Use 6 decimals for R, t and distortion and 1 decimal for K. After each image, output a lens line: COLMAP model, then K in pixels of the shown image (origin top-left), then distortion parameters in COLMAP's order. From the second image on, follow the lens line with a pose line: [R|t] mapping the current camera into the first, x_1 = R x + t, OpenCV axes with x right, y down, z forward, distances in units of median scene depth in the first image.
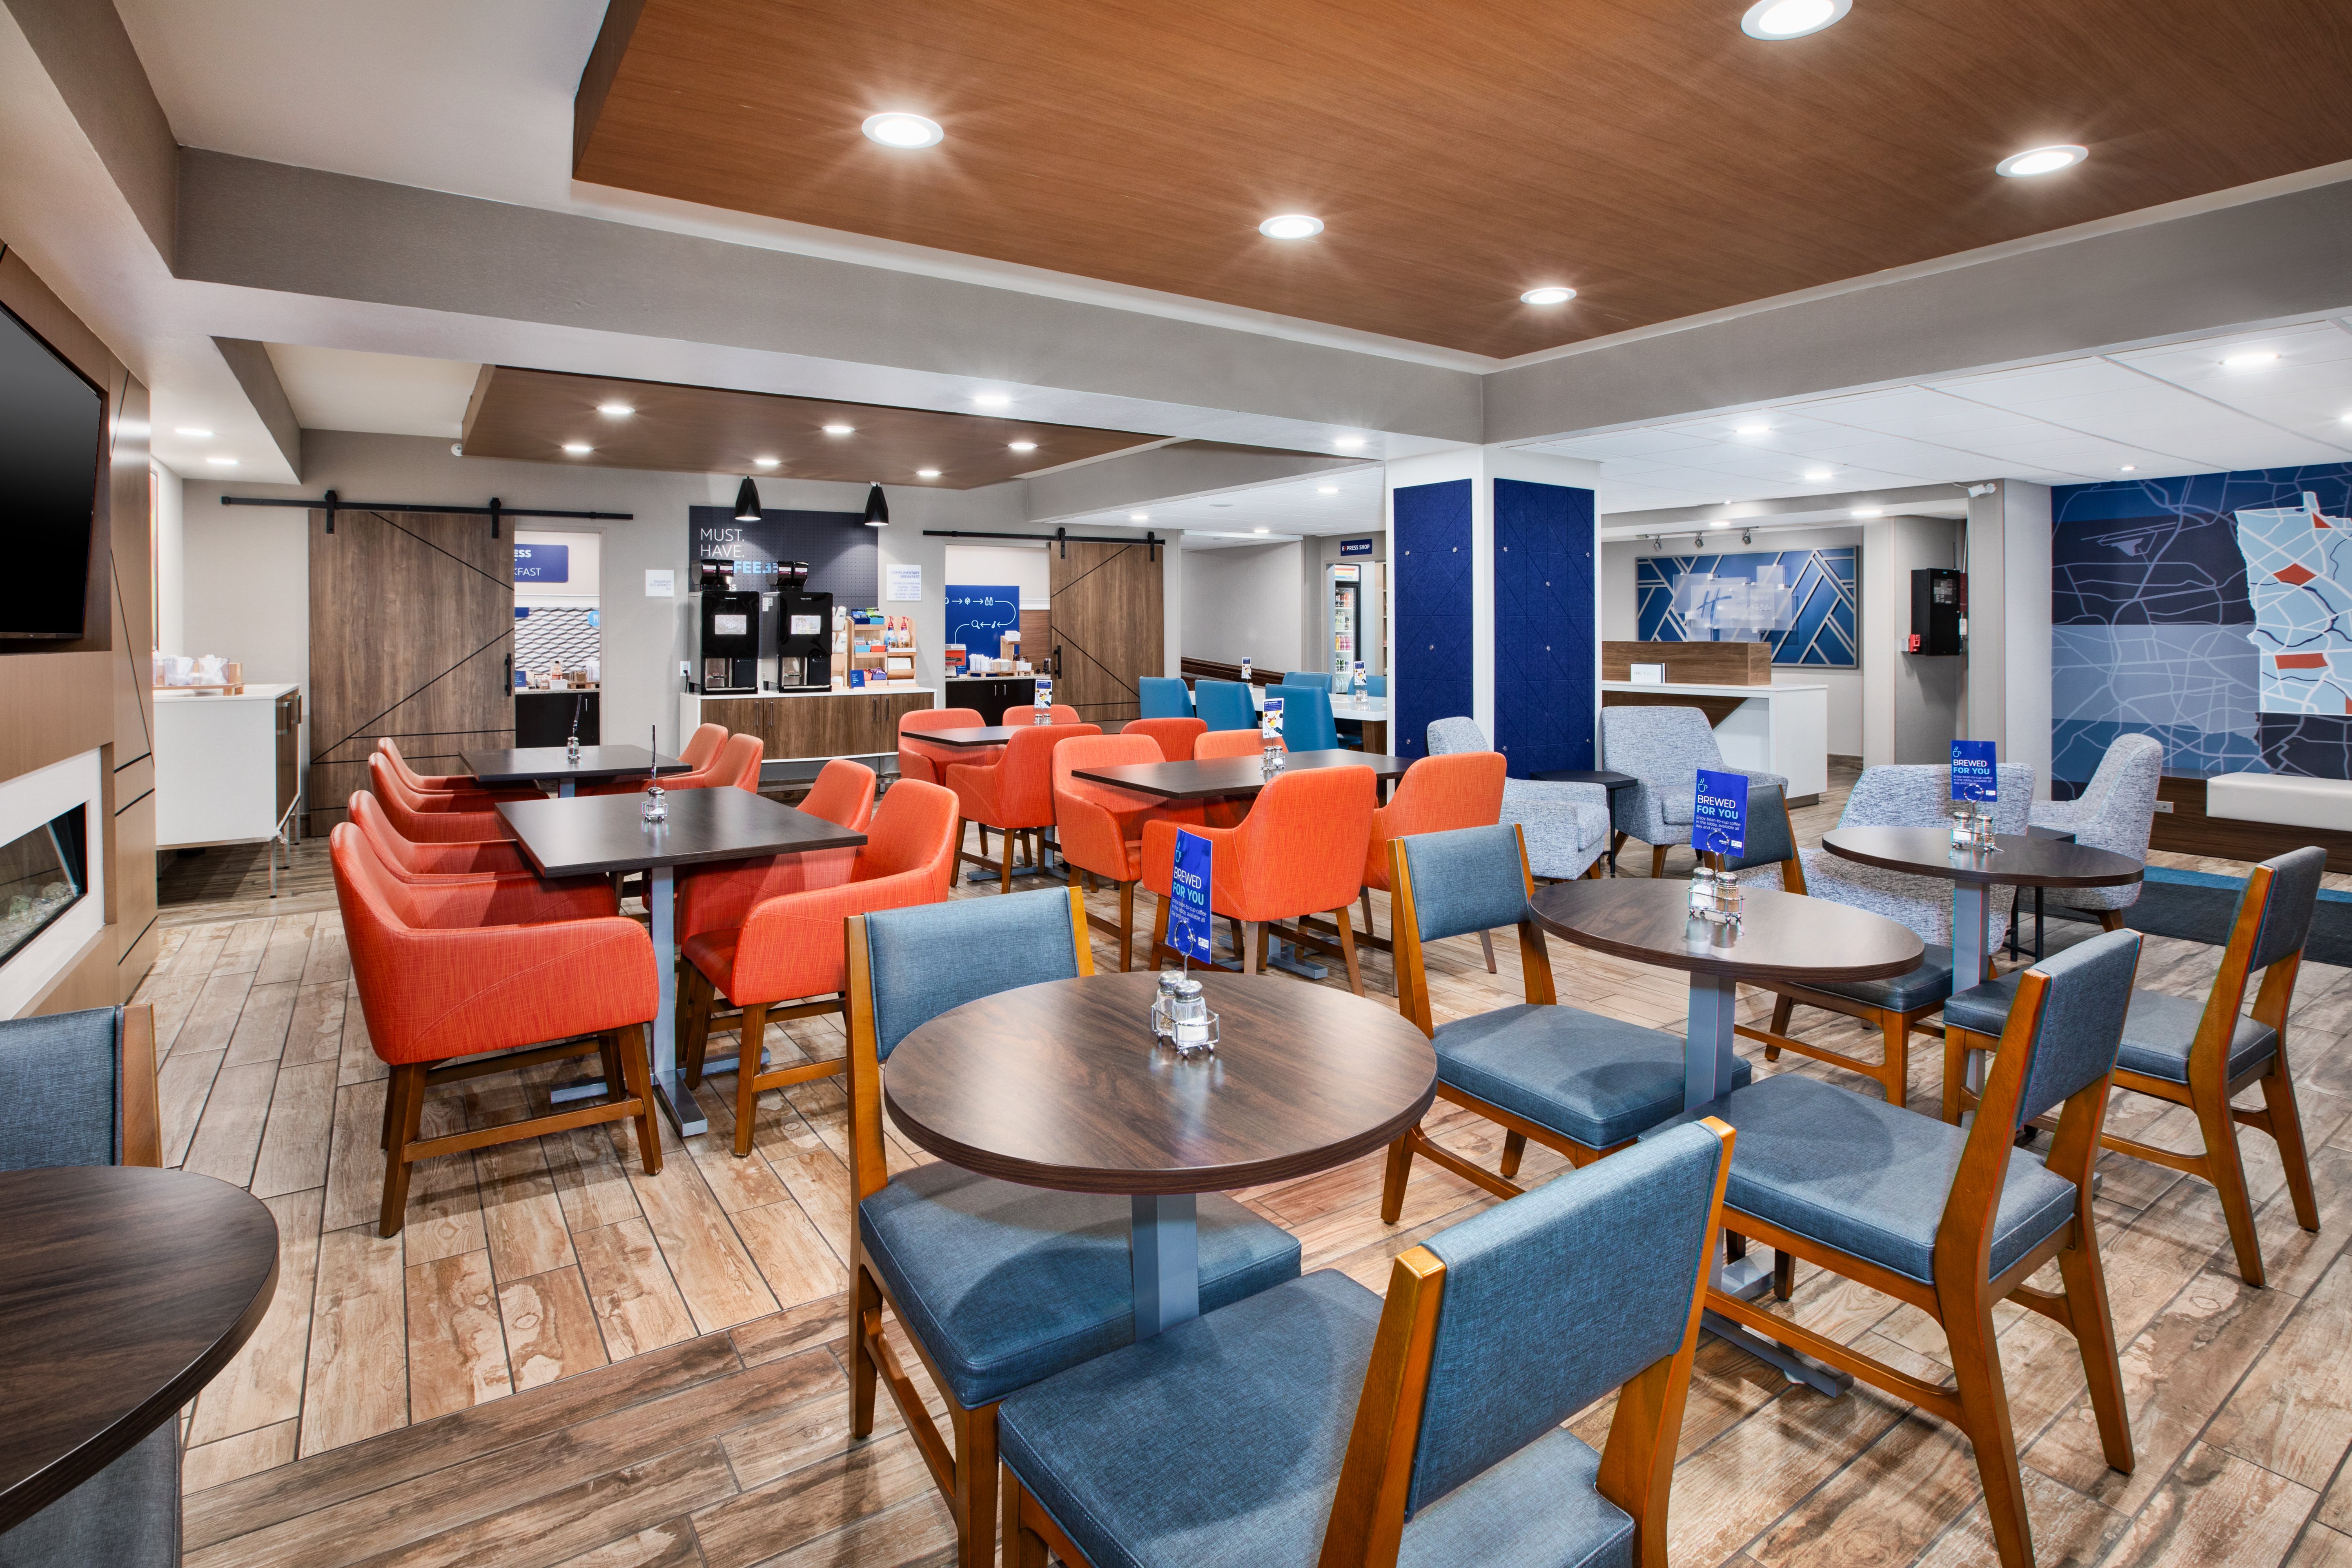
lens RADIAL K [[1236.8, 0, 1182.6], [0, 1236.8, 760.3], [0, 0, 1]] dist [0.002514, 0.002308]
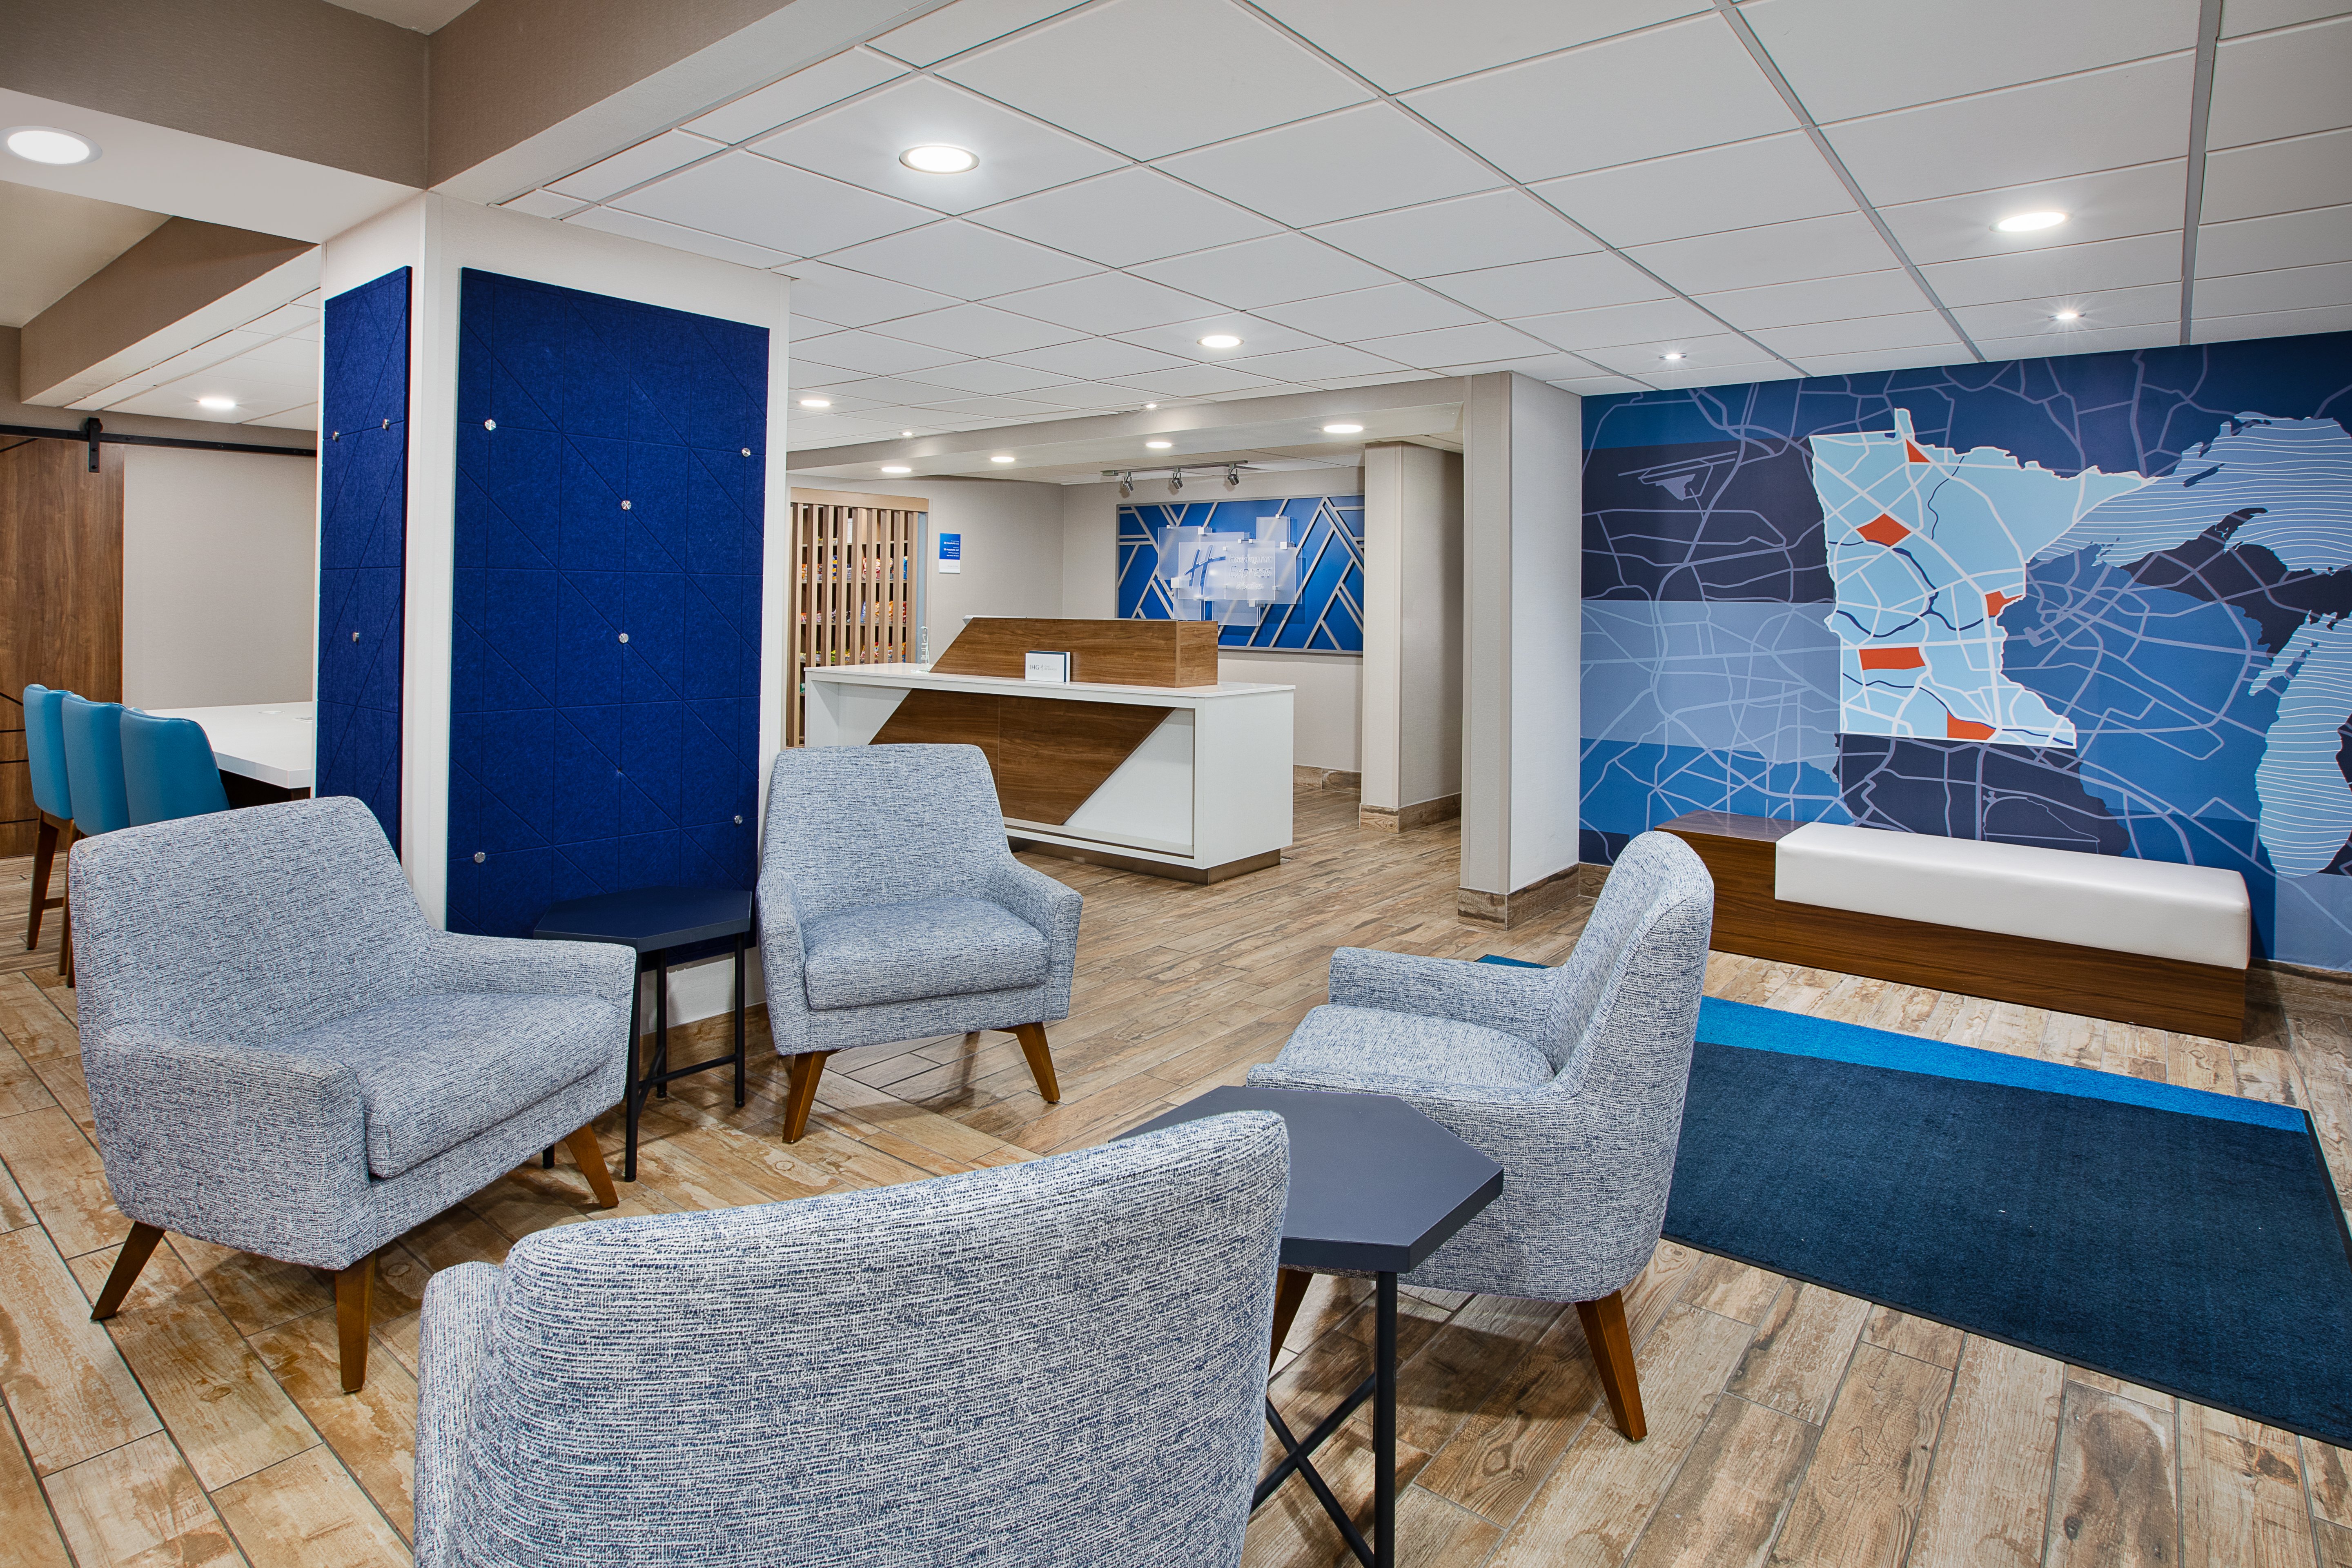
lens RADIAL K [[1256.4, 0, 1176.0], [0, 1256.4, 784.0], [0, 0, 1]] dist [-0.004193, 0.000769]
pose [[0.966665, -0.023450, 0.254970, 0.328022], [0.013430, 0.999070, 0.040969, -0.042275], [-0.255694, -0.036179, 0.966081, 0.411809]]
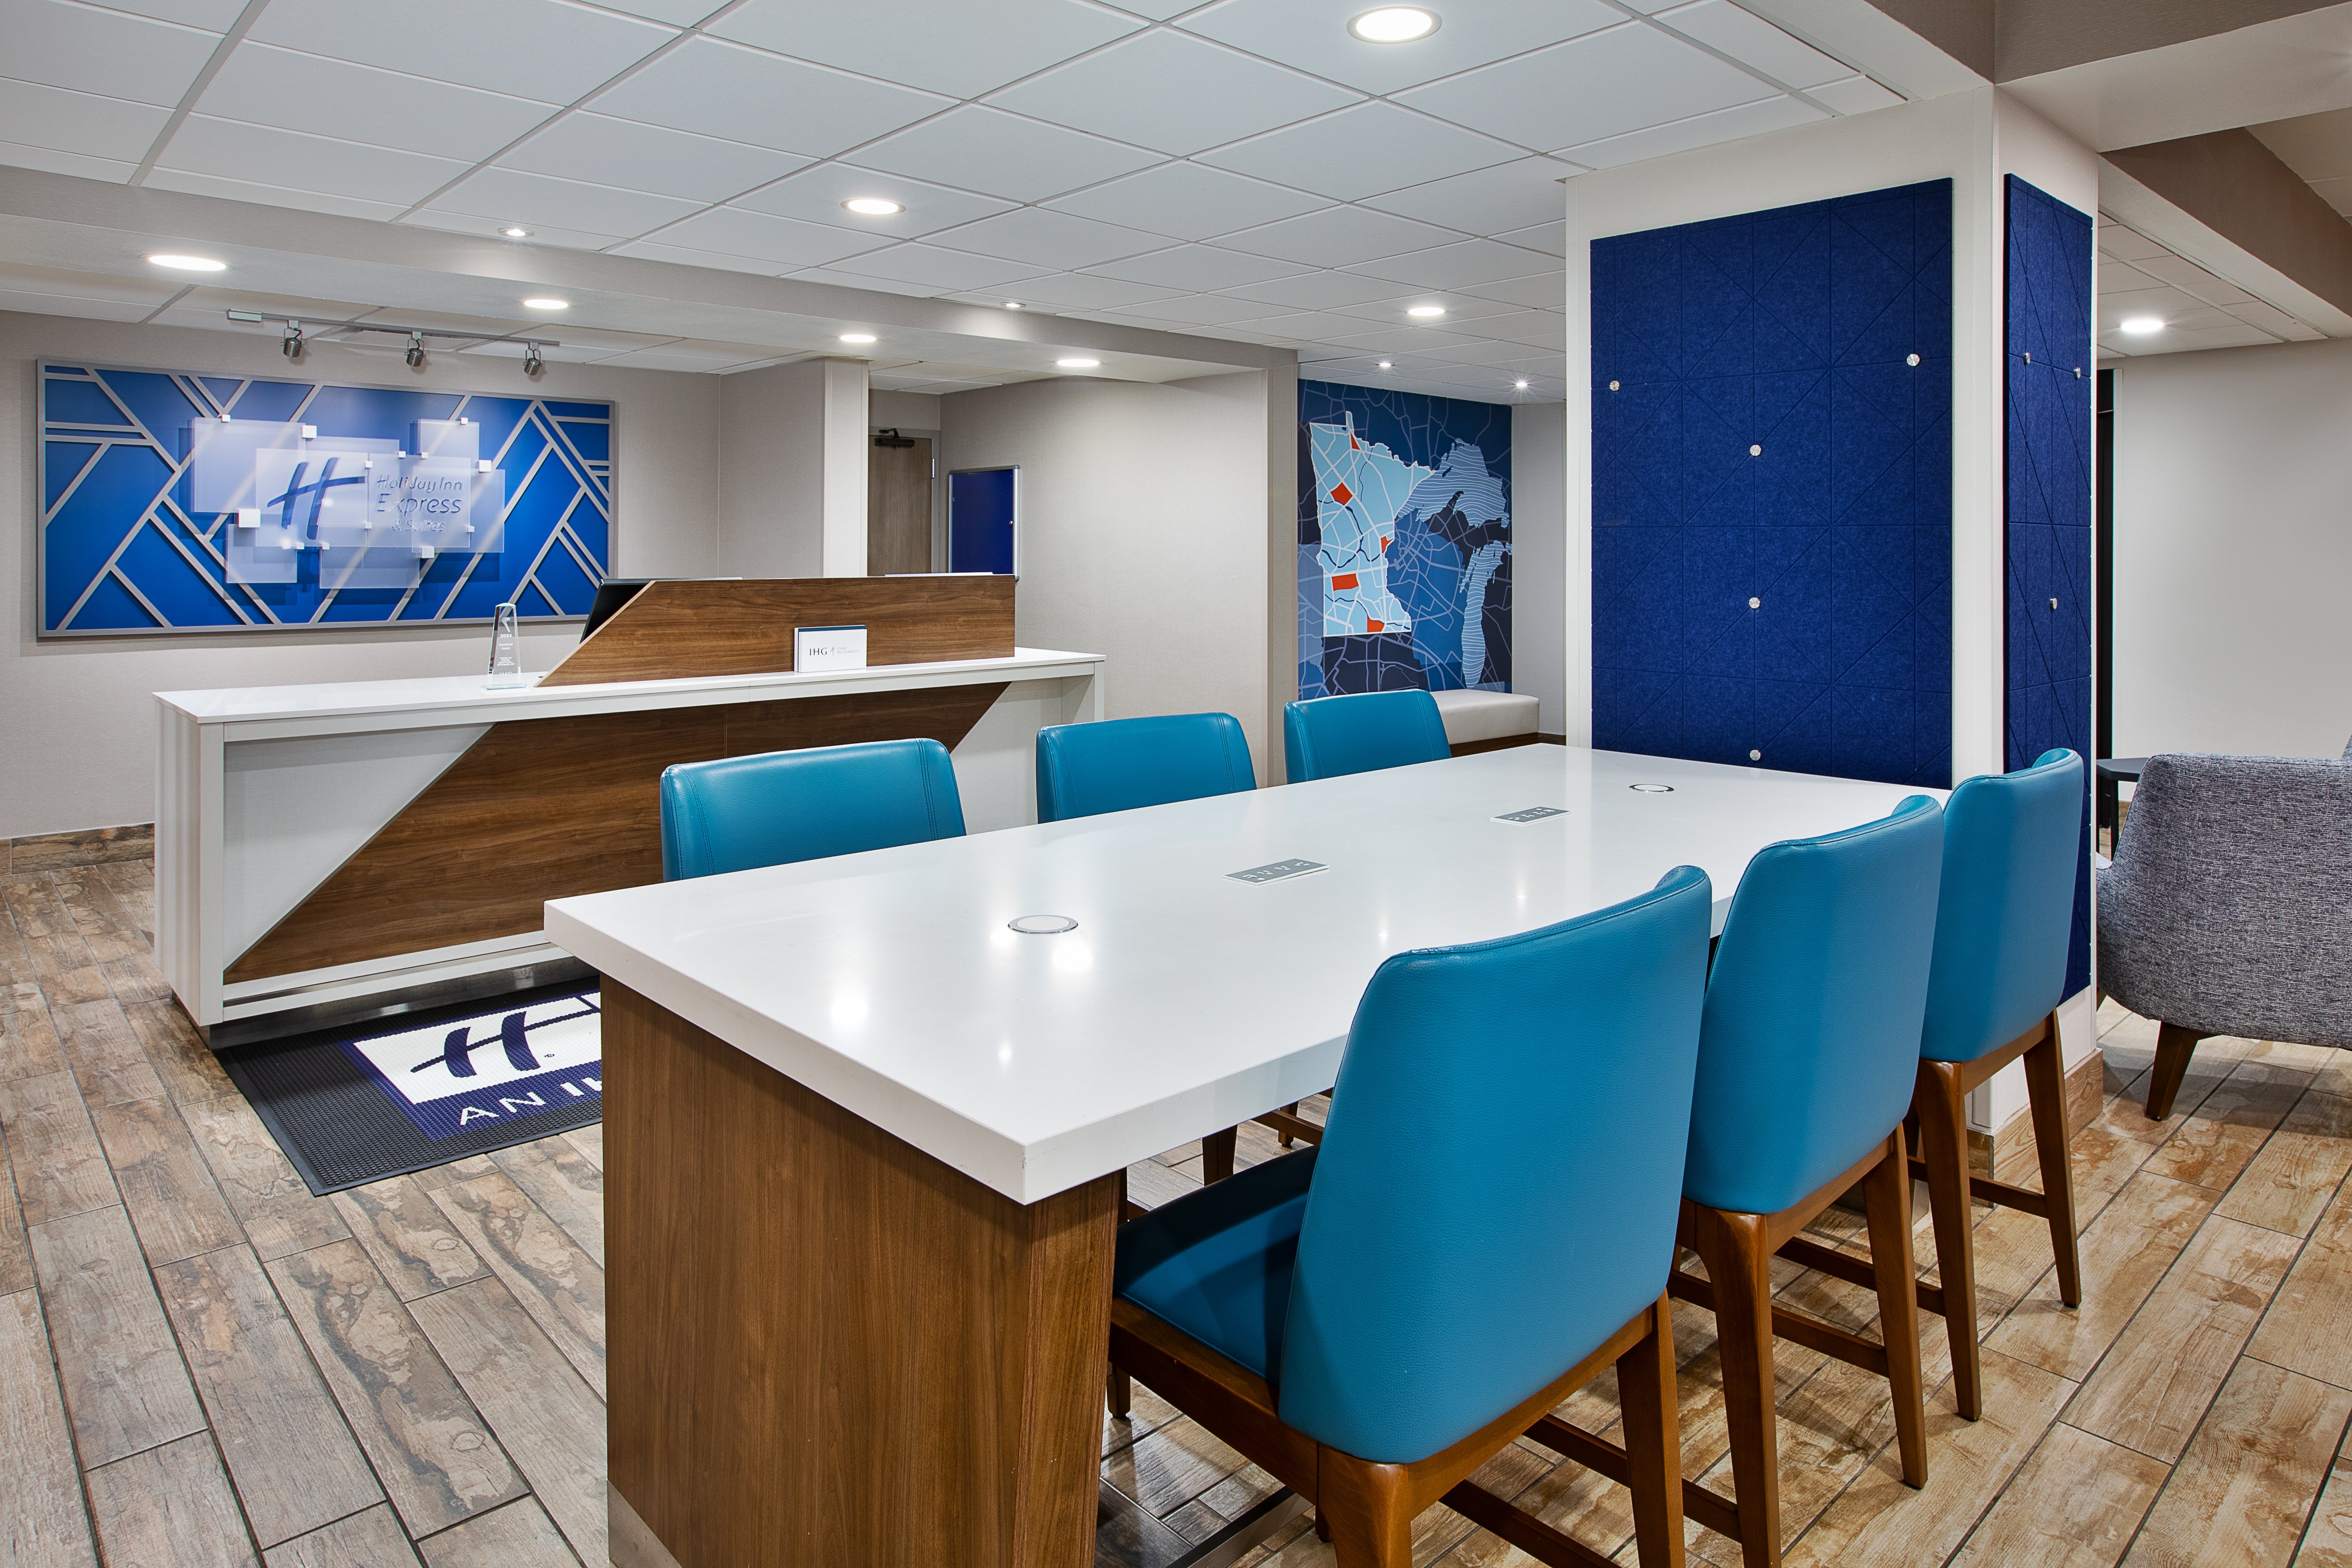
lens RADIAL K [[1394.9, 0, 1176.0], [0, 1394.9, 784.0], [0, 0, 1]] dist [-0.000566, 0.001021]
pose [[-0.101236, -0.162289, 0.981536, -0.197078], [0.107653, 0.979025, 0.172977, -0.122578], [-0.989021, 0.123177, -0.081642, 1.179054]]
